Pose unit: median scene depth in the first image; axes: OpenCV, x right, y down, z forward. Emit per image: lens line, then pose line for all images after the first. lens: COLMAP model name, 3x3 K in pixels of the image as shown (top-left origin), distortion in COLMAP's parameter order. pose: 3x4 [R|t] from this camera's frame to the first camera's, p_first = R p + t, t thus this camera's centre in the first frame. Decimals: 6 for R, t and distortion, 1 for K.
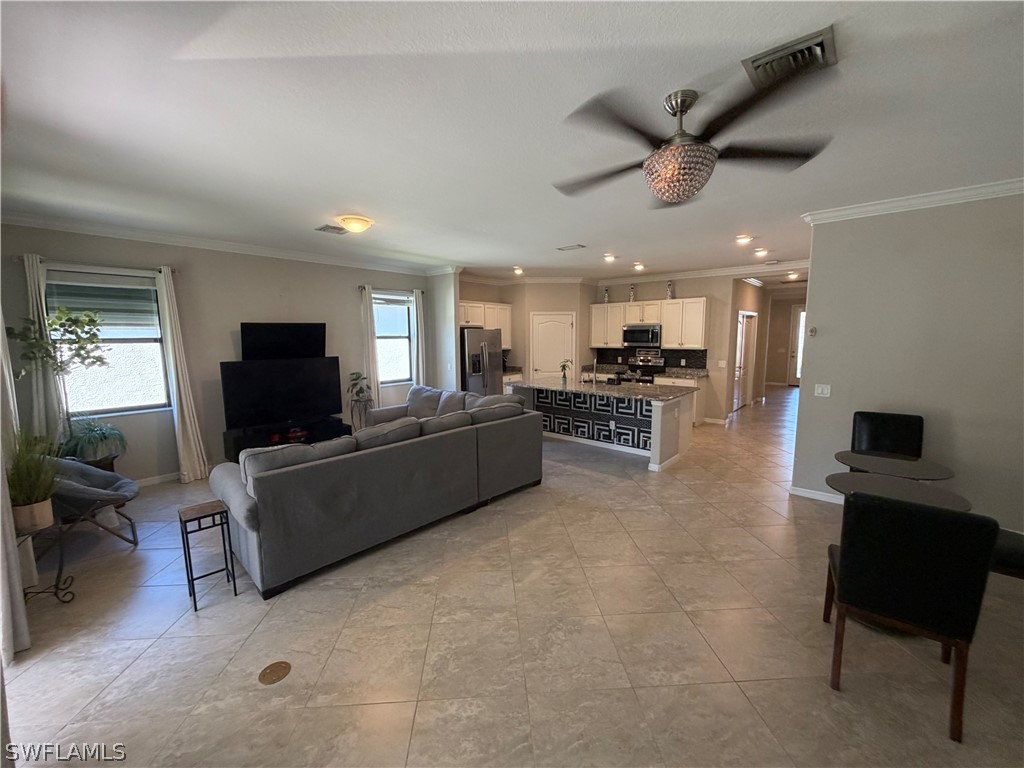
lens RADIAL K [[407.1, 0, 509.0], [0, 407.1, 386.5], [0, 0, 1]] dist [0.000057, -0.000029]
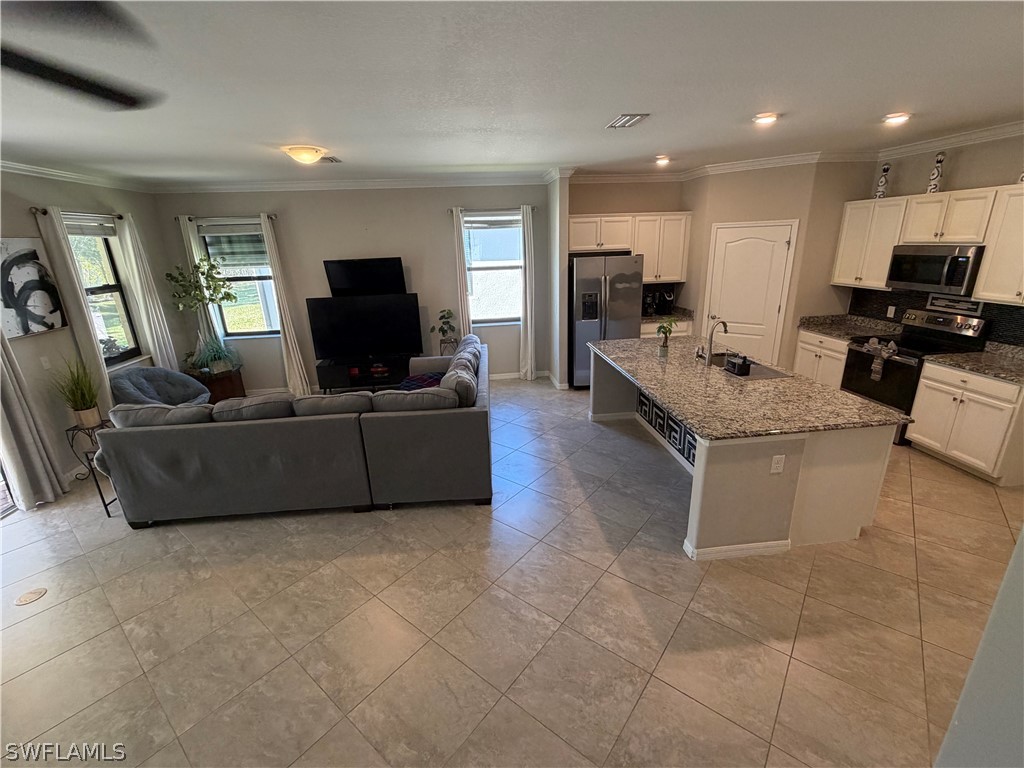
lens RADIAL K [[447.4, 0, 511.7], [0, 447.4, 384.2], [0, 0, 1]] dist [0.002047, -0.001470]
pose [[0.739563, 0.191134, -0.645380, 0.376262], [-0.056638, 0.973105, 0.223289, -0.094686], [0.670700, -0.128584, 0.730498, 0.314490]]
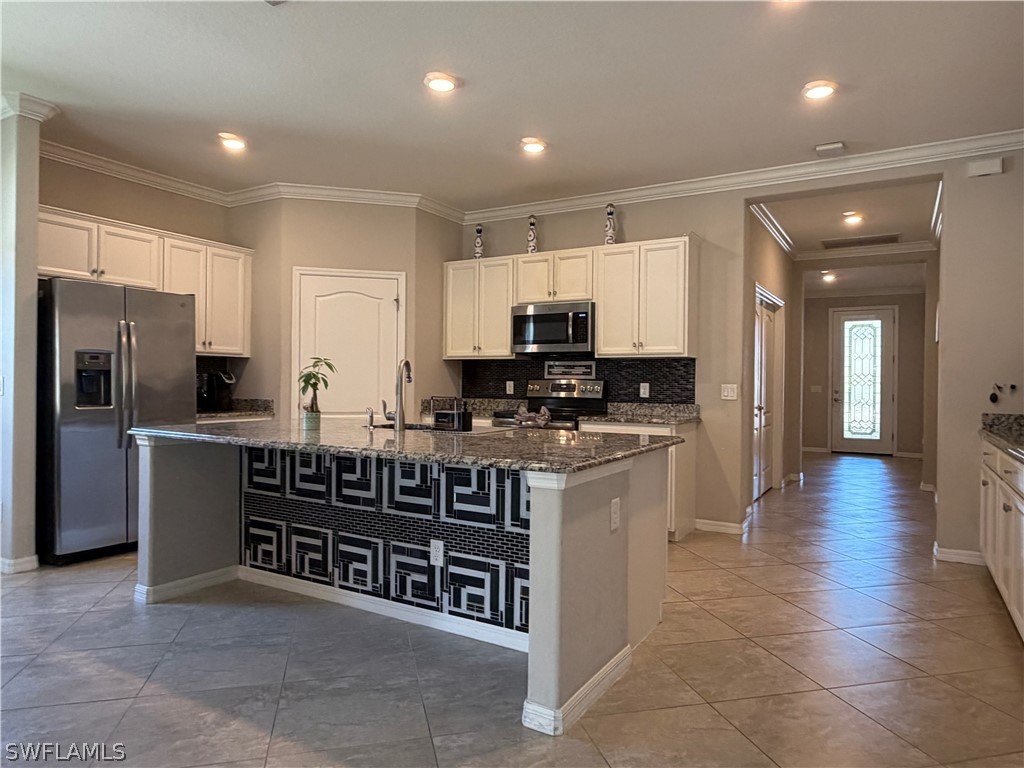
lens RADIAL K [[648.9, 0, 513.5], [0, 648.9, 385.0], [0, 0, 1]] dist [0.000453, 0.001366]
pose [[0.982396, 0.018413, 0.185902, 0.181998], [0.004211, 0.992695, -0.120575, 0.020560], [-0.186764, 0.119235, 0.975142, 0.395013]]
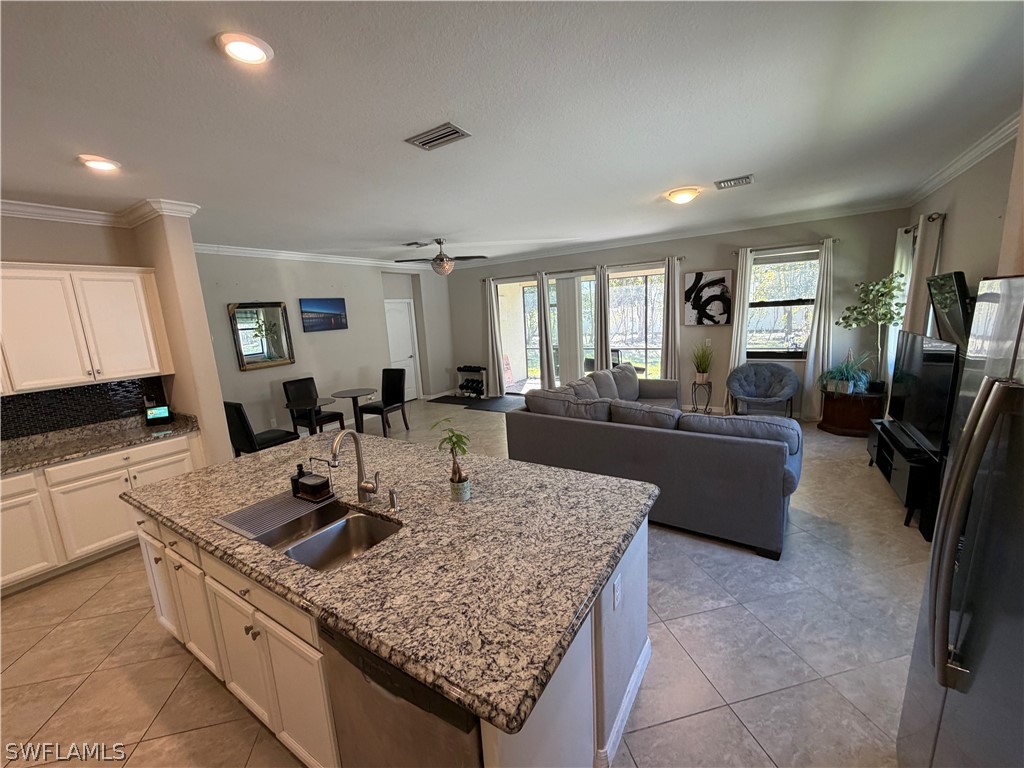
lens RADIAL K [[407.1, 0, 507.1], [0, 407.1, 384.3], [0, 0, 1]] dist [0.000057, -0.000029]
pose [[-0.986917, 0.089924, -0.133820, 0.122405], [0.046315, 0.953151, 0.298927, -0.162440], [0.154431, 0.288819, -0.944846, 1.159768]]
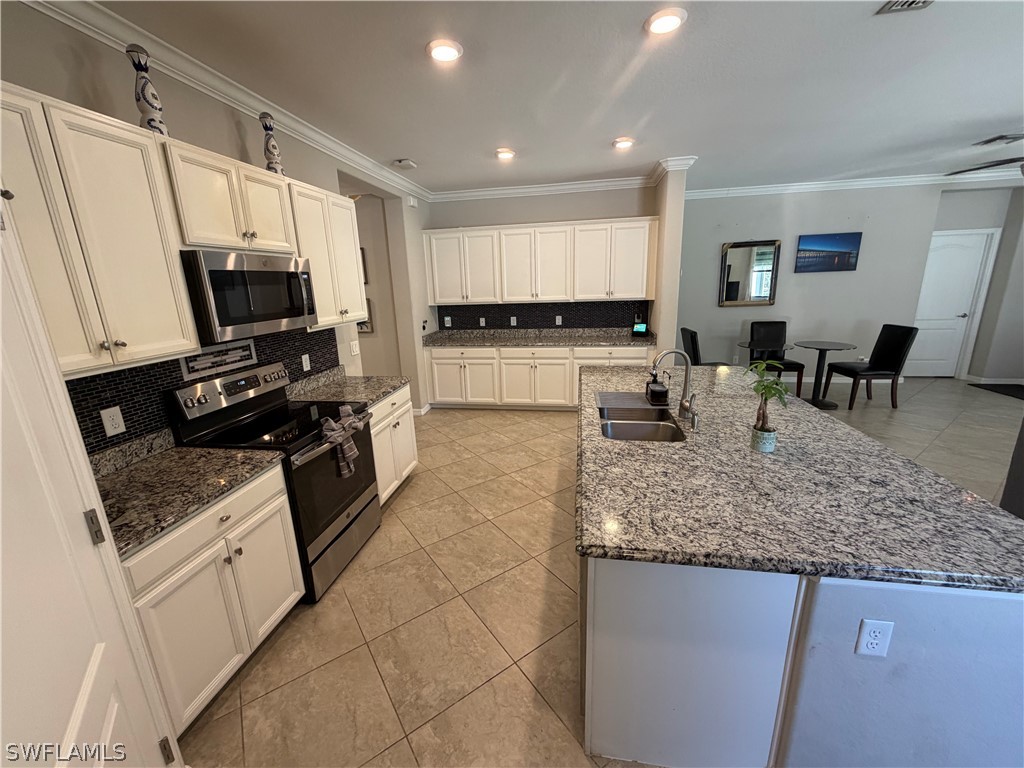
lens RADIAL K [[407.1, 0, 510.5], [0, 407.1, 383.7], [0, 0, 1]] dist [0.000057, -0.000029]
pose [[-0.523831, -0.184615, 0.831576, -0.000424], [0.144502, 0.942824, 0.300338, -0.145467], [-0.839476, 0.277490, -0.467203, 1.156380]]
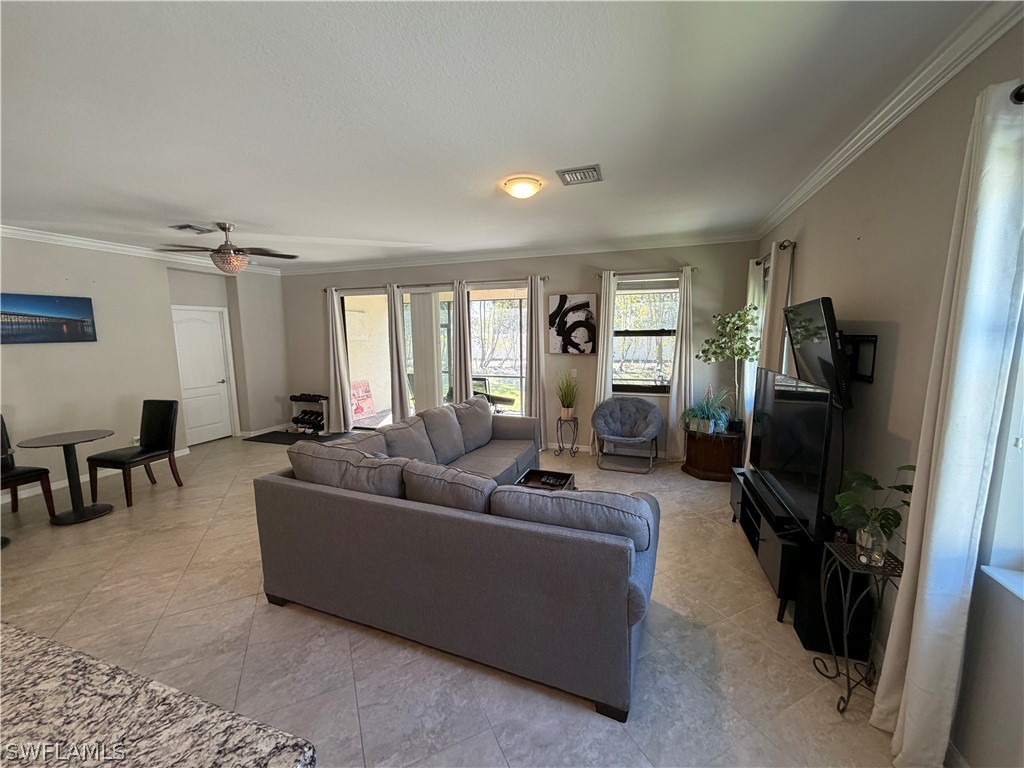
lens RADIAL K [[407.1, 0, 507.0], [0, 407.1, 384.4], [0, 0, 1]] dist [0.000057, -0.000029]
pose [[-0.927166, 0.066420, -0.368715, -0.027065], [-0.028367, 0.968889, 0.245865, -0.133168], [0.373574, 0.238417, -0.896437, 1.026031]]
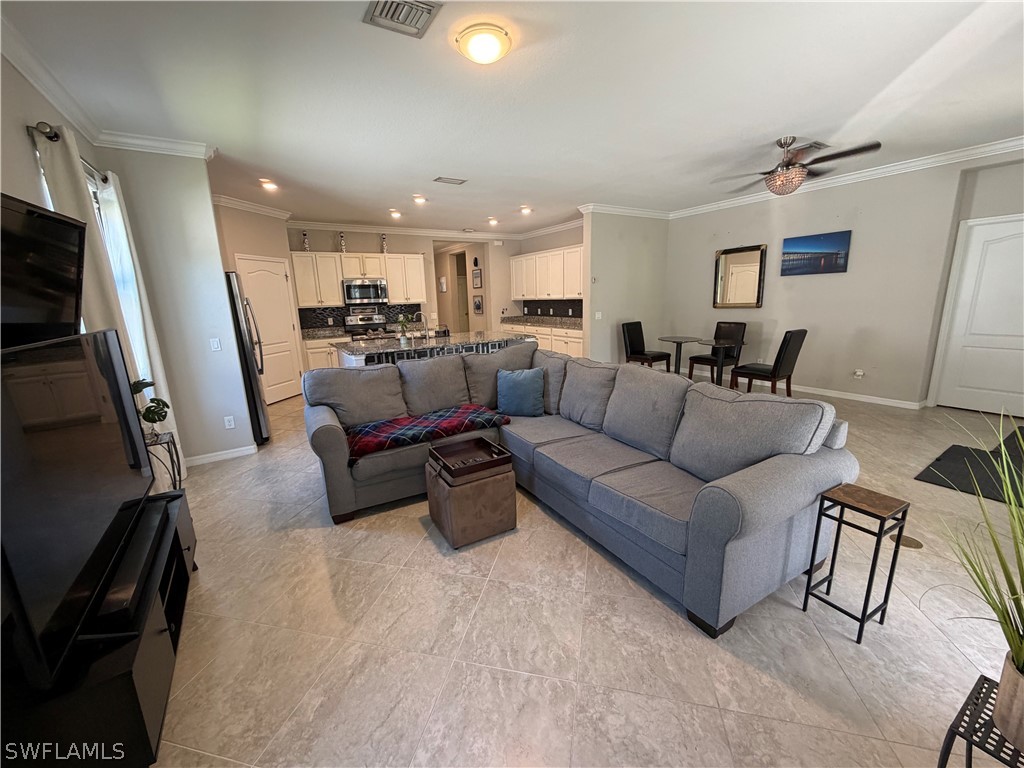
lens RADIAL K [[407.1, 0, 494.5], [0, 407.1, 368.8], [0, 0, 1]] dist [0.000057, -0.000029]
pose [[0.308308, -0.171594, 0.935682, -0.552753], [0.148969, 0.980171, 0.130668, -0.034469], [-0.939550, 0.099101, 0.327757, 0.504982]]
